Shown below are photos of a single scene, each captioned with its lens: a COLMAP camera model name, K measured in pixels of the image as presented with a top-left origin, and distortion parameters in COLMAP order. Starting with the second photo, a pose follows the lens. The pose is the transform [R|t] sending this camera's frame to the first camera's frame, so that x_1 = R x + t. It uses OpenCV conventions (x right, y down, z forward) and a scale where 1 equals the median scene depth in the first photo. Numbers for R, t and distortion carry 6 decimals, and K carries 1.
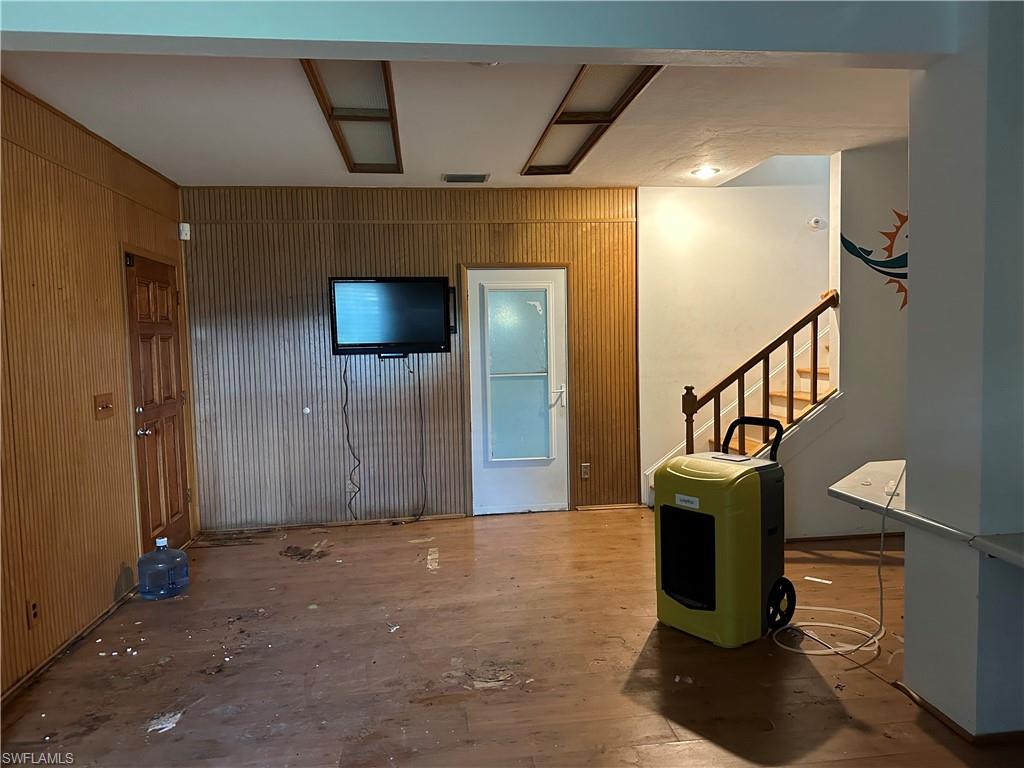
lens RADIAL K [[710.7, 0, 508.0], [0, 710.7, 389.5], [0, 0, 1]] dist [0.055726, -0.063322]
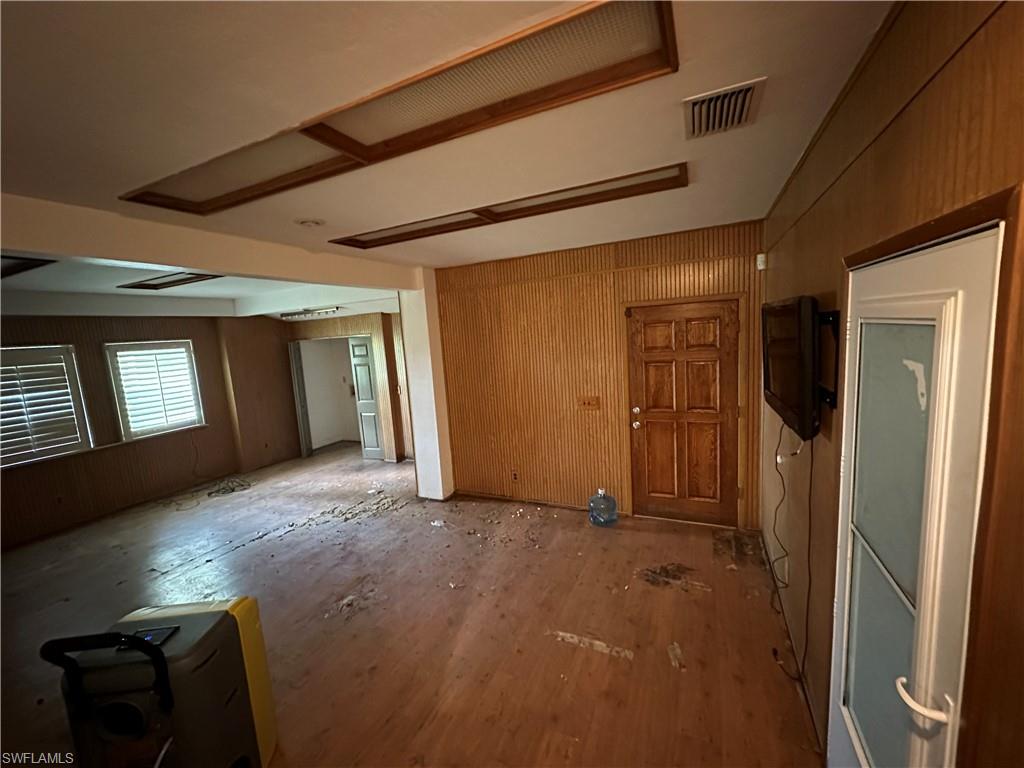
lens RADIAL K [[406.1, 0, 509.1], [0, 406.1, 381.8], [0, 0, 1]] dist [-0.003660, 0.000772]
pose [[-0.522219, 0.160801, -0.837514, 0.296621], [0.018523, 0.983970, 0.177371, -0.164833], [0.852610, 0.077113, -0.516827, 1.055861]]
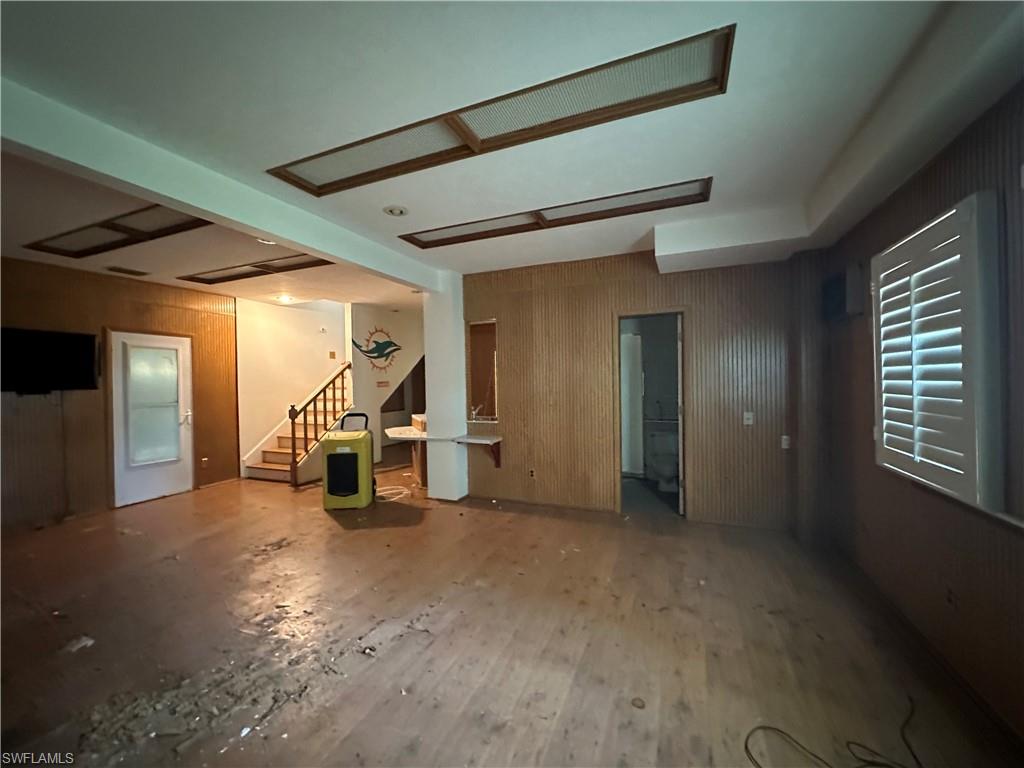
lens RADIAL K [[406.1, 0, 517.7], [0, 406.1, 384.2], [0, 0, 1]] dist [-0.003660, 0.000772]
pose [[0.479056, 0.008275, 0.877746, -0.410466], [0.066315, 0.996757, -0.045590, 0.028433], [-0.875276, 0.080048, 0.476953, -0.086841]]
